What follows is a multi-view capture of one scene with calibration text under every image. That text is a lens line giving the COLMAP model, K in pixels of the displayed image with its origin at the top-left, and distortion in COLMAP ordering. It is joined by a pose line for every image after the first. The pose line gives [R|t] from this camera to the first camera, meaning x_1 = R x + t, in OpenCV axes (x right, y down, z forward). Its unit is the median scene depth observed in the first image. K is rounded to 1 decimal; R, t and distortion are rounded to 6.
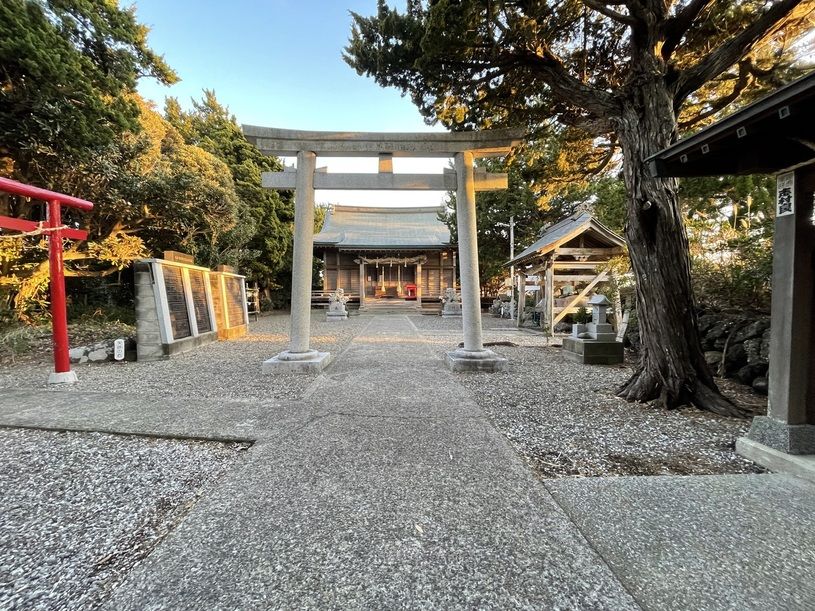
lens RADIAL K [[327.8, 0, 405.7], [0, 327.8, 306.4], [0, 0, 1]] dist [0.000395, 0.000005]
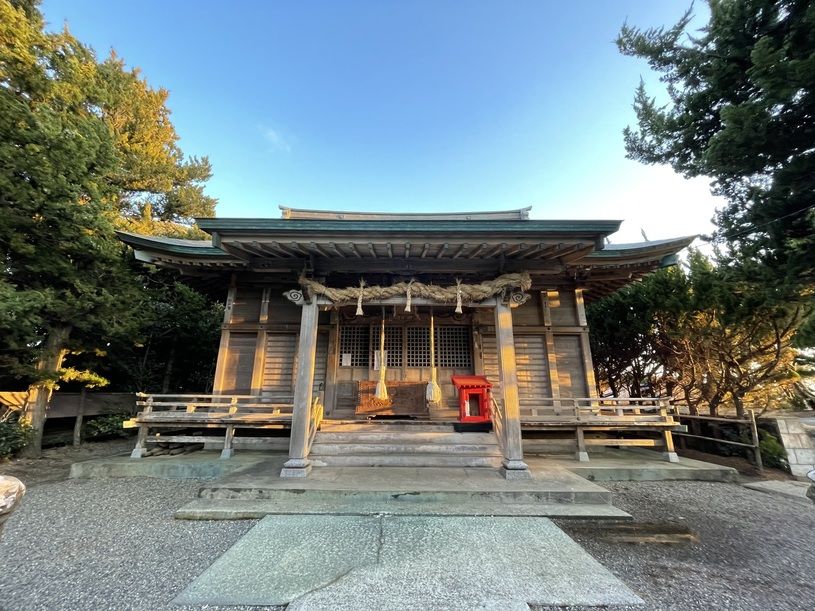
lens RADIAL K [[327.8, 0, 407.2], [0, 327.8, 308.1], [0, 0, 1]] dist [0.000395, 0.000005]
pose [[0.998811, -0.006861, -0.048269, -0.029640], [-0.007060, 0.959261, -0.282433, -0.041401], [0.048240, 0.282438, 0.958072, 0.683799]]
